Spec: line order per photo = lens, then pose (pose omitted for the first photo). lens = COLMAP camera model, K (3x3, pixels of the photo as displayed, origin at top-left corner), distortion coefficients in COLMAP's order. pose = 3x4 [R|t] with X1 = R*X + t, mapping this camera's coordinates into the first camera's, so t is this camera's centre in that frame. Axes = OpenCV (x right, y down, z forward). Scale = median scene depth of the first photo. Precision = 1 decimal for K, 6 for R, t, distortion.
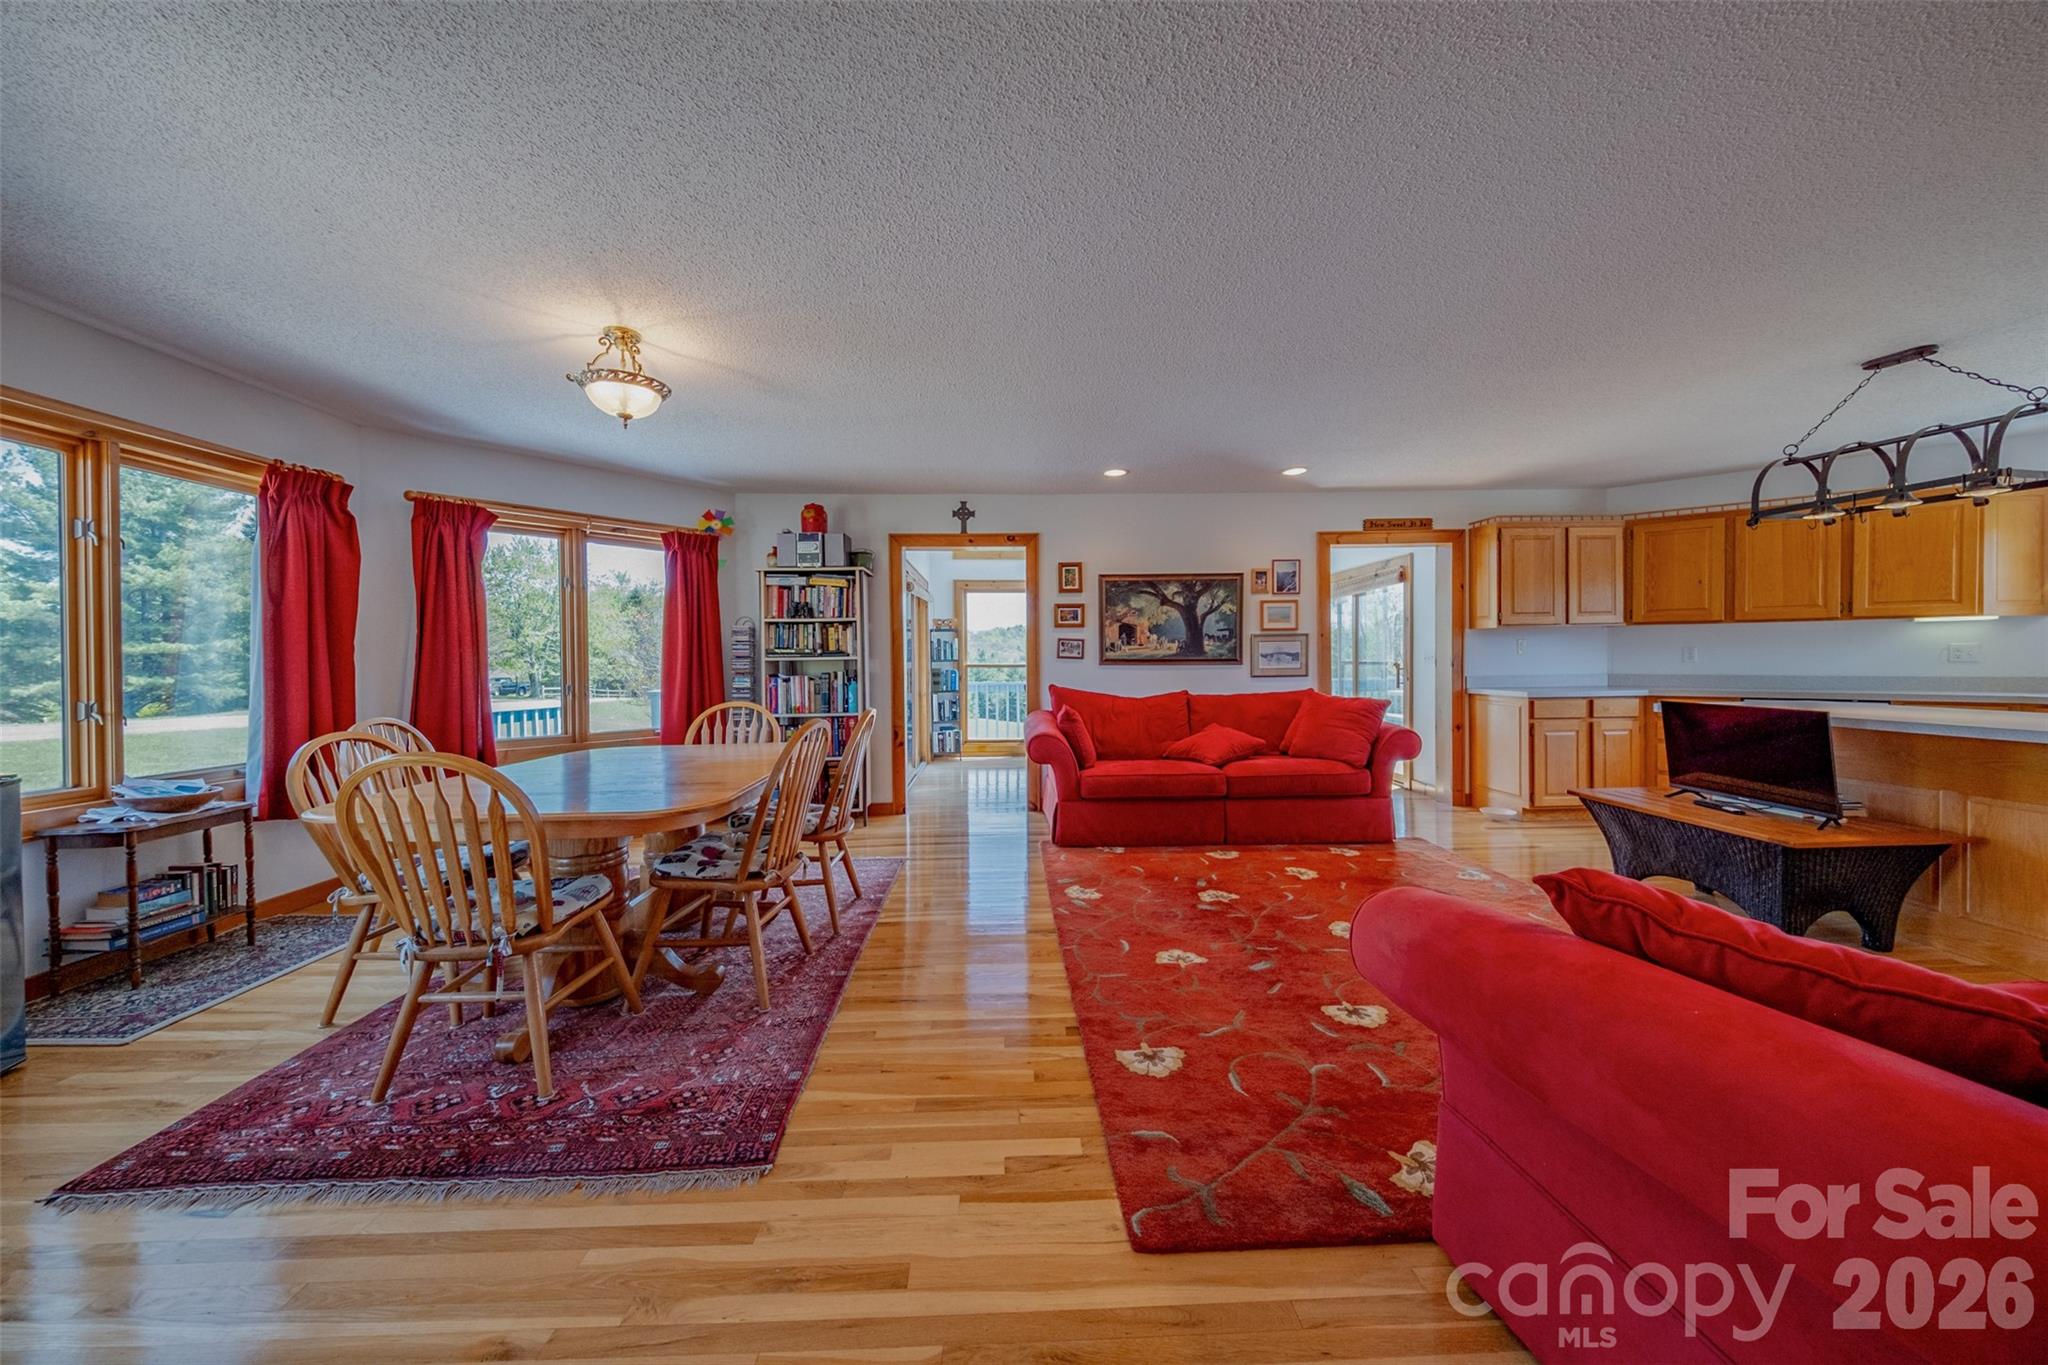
lens RADIAL K [[696.2, 0, 1012.4], [0, 696.2, 664.4], [0, 0, 1]] dist [0.009172, -0.005473]
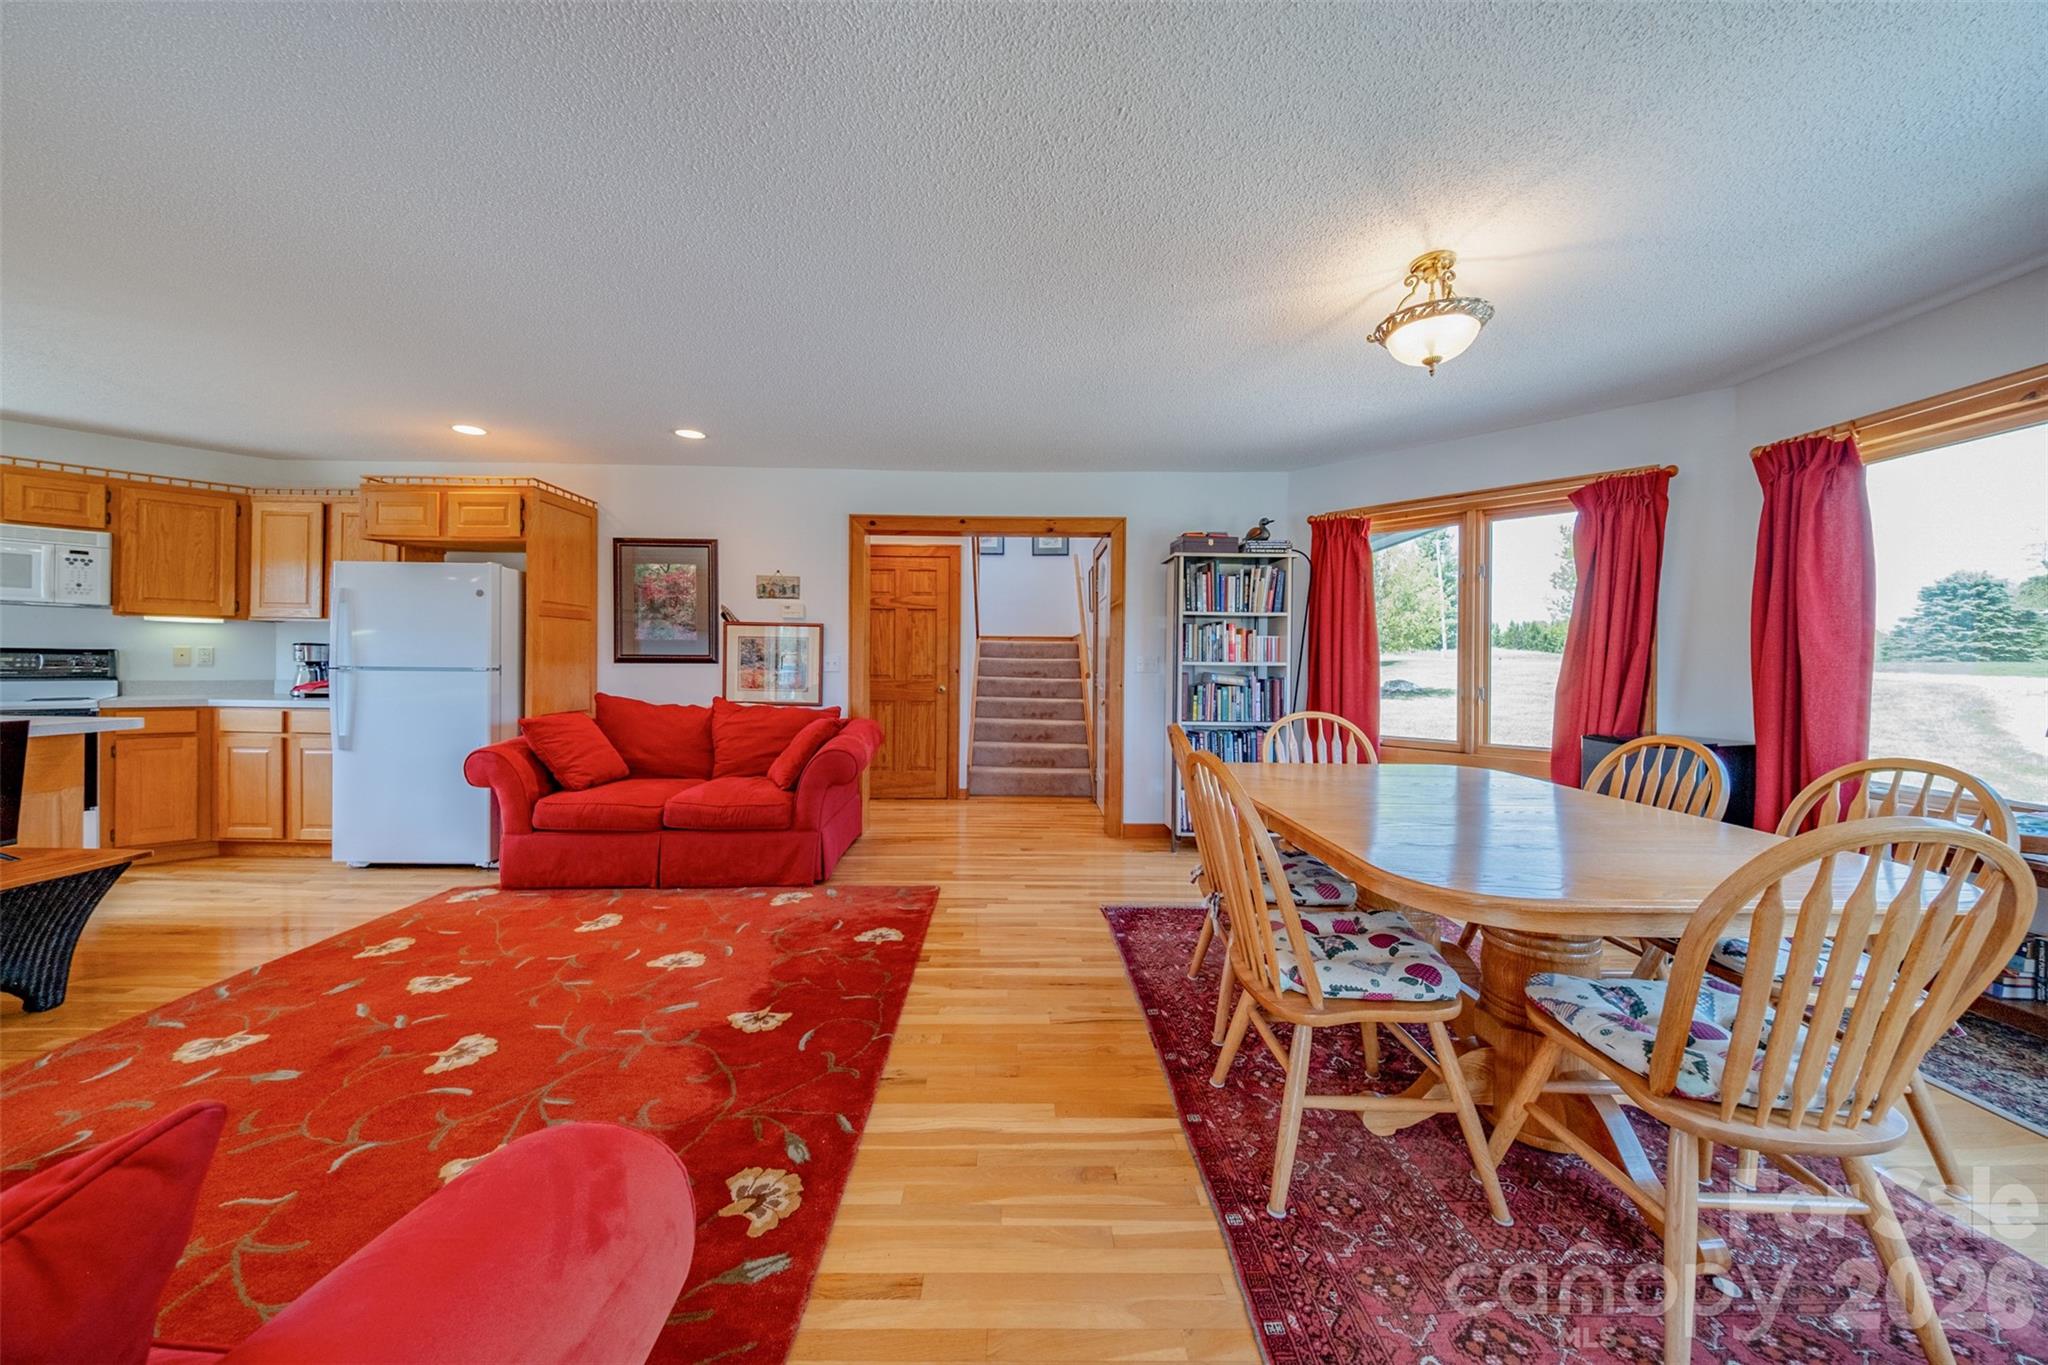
lens RADIAL K [[696.2, 0, 1042.4], [0, 696.2, 670.7], [0, 0, 1]] dist [0.009172, -0.005473]
pose [[-0.999888, 0.000132, -0.014974, -0.055449], [-0.000165, 0.999803, 0.019823, -0.006971], [0.014974, 0.019823, -0.999691, 1.162612]]
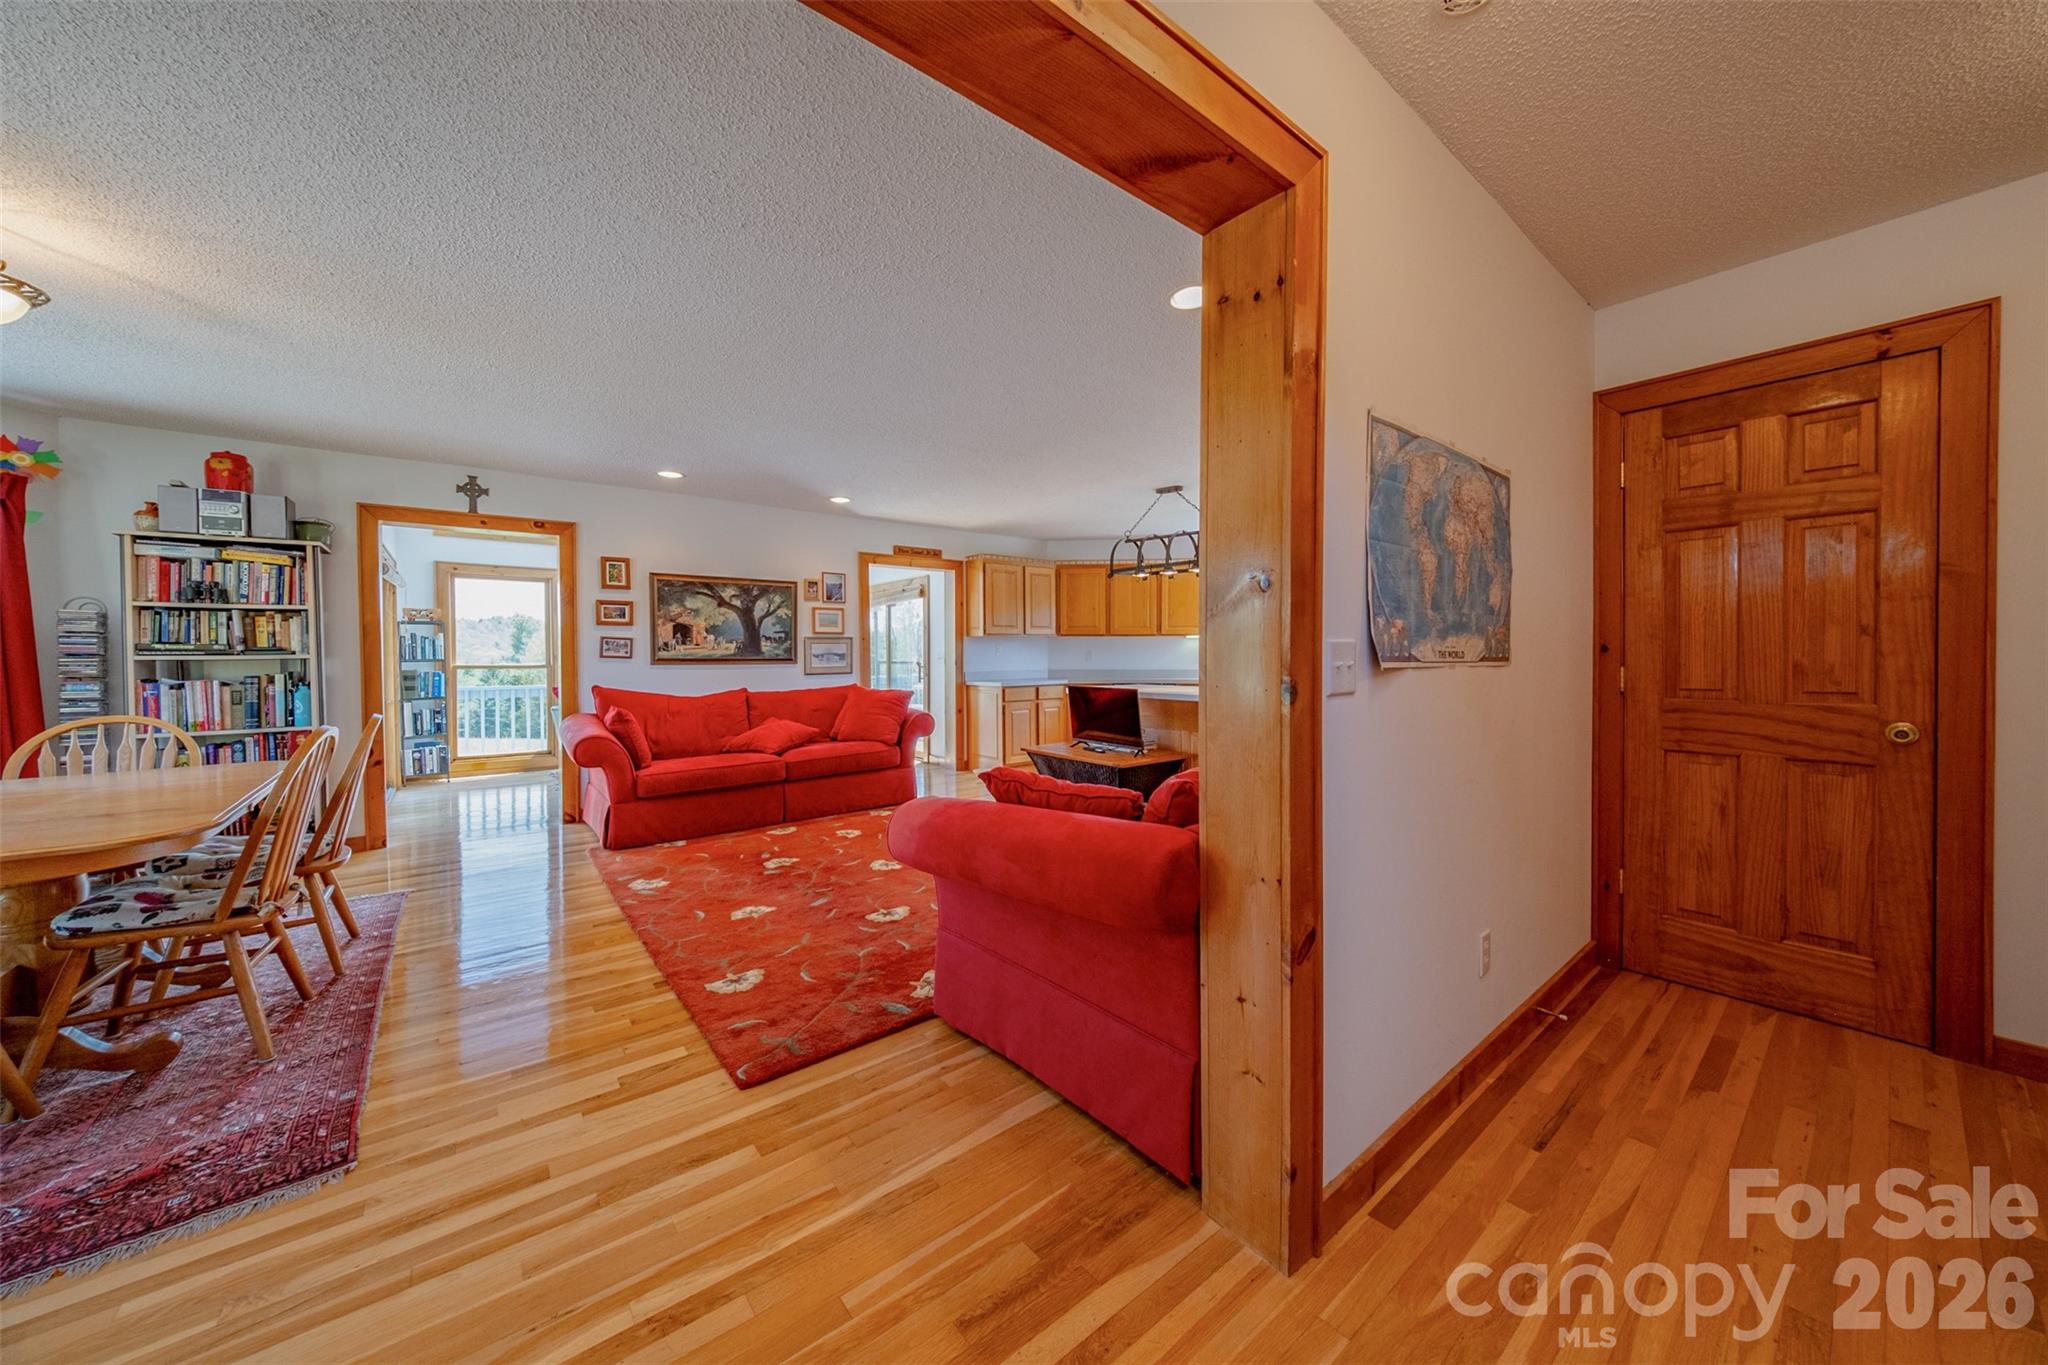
lens RADIAL K [[696.2, 0, 1032.2], [0, 696.2, 652.4], [0, 0, 1]] dist [0.009172, -0.005473]
pose [[0.789017, 0.006574, 0.614336, -0.072310], [0.005000, 0.999841, -0.017122, 0.003790], [-0.614351, 0.016581, 0.788859, -0.143602]]
